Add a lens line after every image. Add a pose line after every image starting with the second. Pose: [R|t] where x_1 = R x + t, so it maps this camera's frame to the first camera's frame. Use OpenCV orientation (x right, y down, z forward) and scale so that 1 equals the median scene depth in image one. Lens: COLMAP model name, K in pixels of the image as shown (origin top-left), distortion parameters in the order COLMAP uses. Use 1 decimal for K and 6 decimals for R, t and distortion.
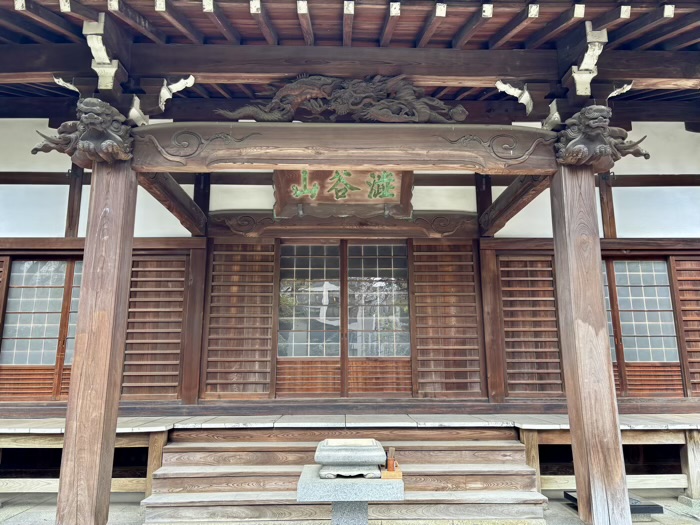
lens RADIAL K [[530.7, 0, 350.0], [0, 530.7, 265.4], [0, 0, 1]] dist [0.015276, -0.012627]
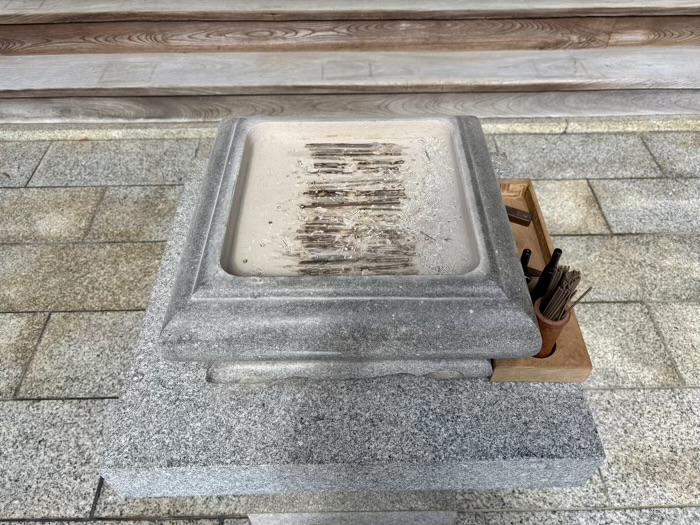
lens RADIAL K [[530.7, 0, 349.4], [0, 530.7, 262.2], [0, 0, 1]] dist [0.015276, -0.012627]
pose [[0.999801, 0.012937, -0.015205, 0.004729], [0.006437, 0.512041, 0.858937, 0.123968], [0.018898, -0.858864, 0.511856, 0.621869]]
